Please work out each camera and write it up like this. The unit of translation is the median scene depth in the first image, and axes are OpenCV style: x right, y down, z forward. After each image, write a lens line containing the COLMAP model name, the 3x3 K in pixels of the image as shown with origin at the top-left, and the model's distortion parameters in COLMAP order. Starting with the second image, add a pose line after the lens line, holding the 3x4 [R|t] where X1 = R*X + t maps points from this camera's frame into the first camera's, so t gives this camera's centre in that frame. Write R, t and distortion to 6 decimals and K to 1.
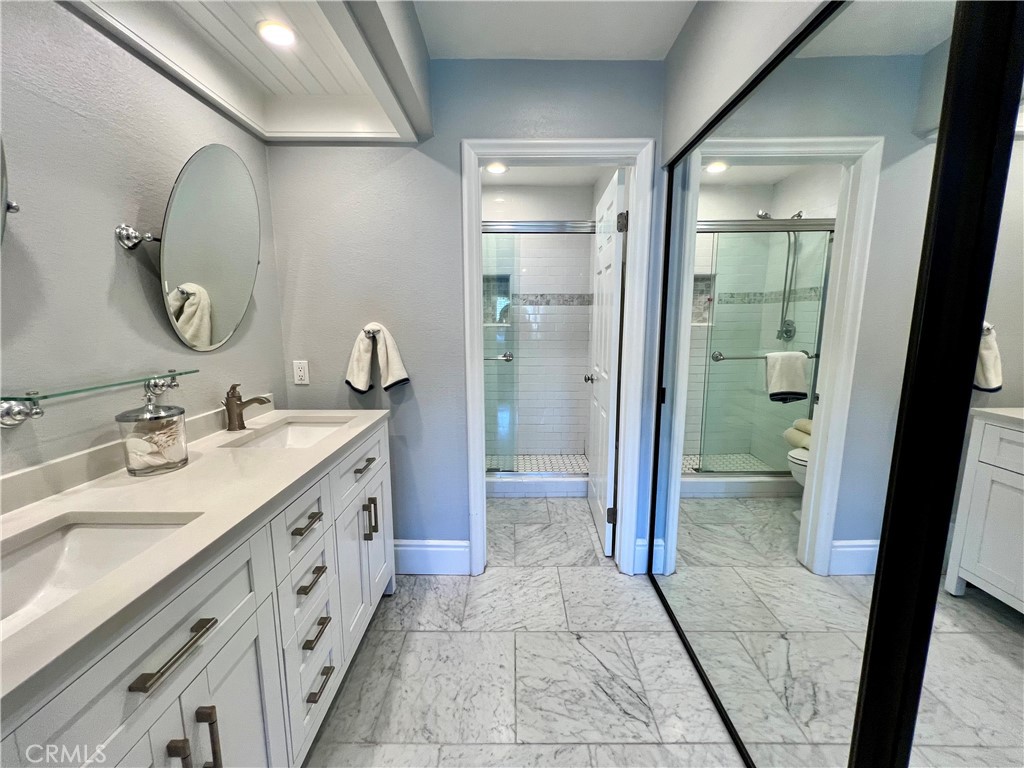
lens RADIAL K [[409.6, 0, 513.6], [0, 409.6, 382.7], [0, 0, 1]] dist [-0.002825, 0.000773]
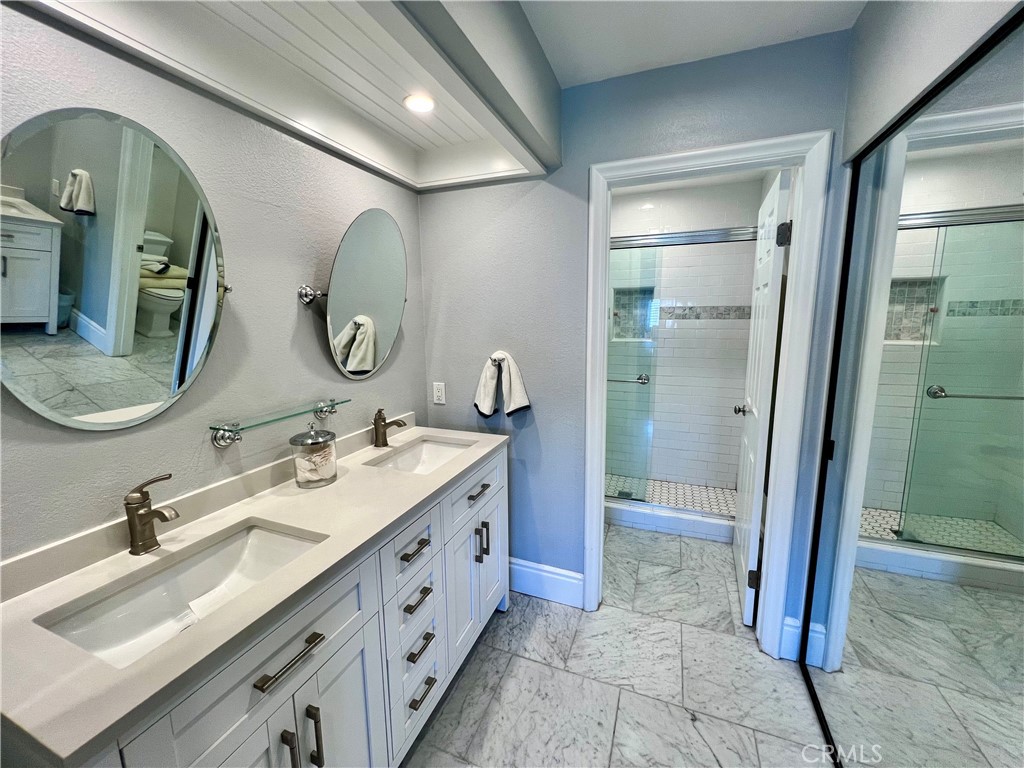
lens RADIAL K [[409.6, 0, 514.1], [0, 409.6, 380.5], [0, 0, 1]] dist [-0.002825, 0.000773]
pose [[0.929906, 0.048913, -0.364532, 0.081533], [-0.047330, 0.998791, 0.013281, -0.090722], [0.364740, 0.004904, 0.931096, 0.039074]]
